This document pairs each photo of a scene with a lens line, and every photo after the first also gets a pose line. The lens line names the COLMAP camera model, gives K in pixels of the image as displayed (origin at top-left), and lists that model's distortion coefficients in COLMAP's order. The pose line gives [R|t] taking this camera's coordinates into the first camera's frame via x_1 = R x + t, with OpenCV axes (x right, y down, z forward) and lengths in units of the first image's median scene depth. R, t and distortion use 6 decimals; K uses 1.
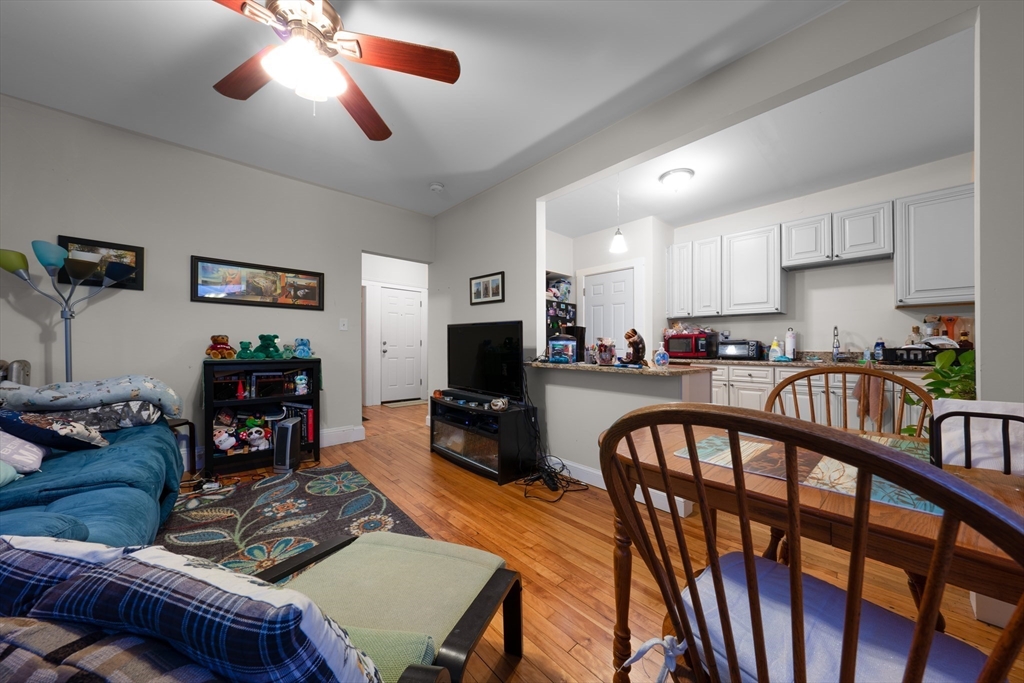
lens RADIAL K [[343.0, 0, 510.6], [0, 343.0, 343.0], [0, 0, 1]] dist [0.000721, 0.000009]
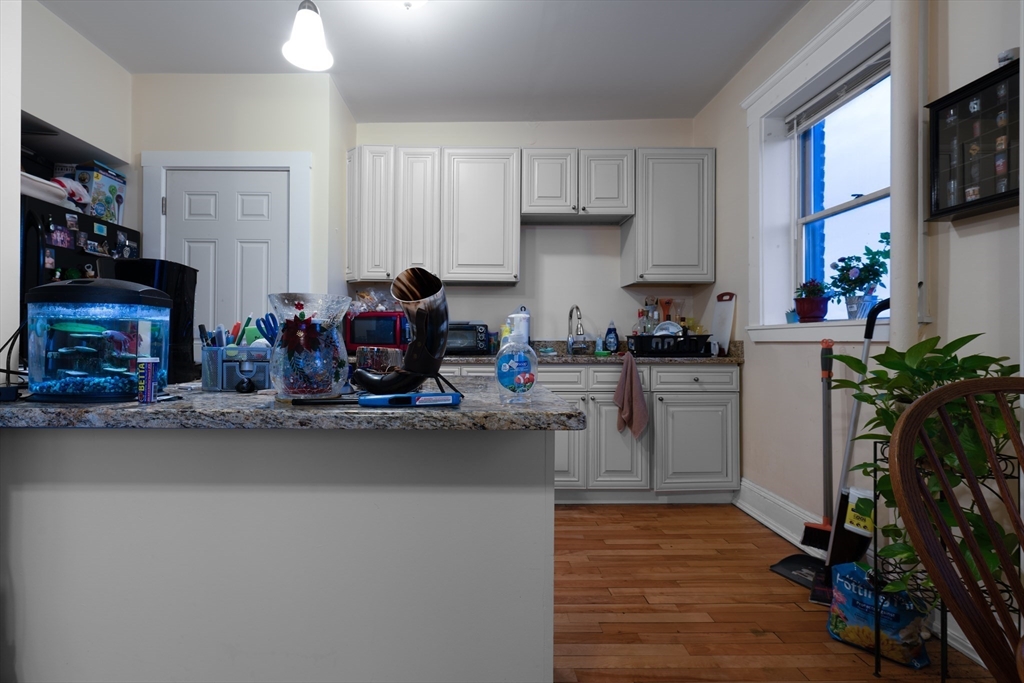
lens RADIAL K [[499.9, 0, 509.6], [0, 499.9, 331.5], [0, 0, 1]] dist [-0.004112, 0.000007]
pose [[0.664956, 0.005225, 0.746864, 0.058565], [-0.007221, 0.999974, -0.000566, 0.007733], [-0.746848, -0.005017, 0.664976, 0.408632]]
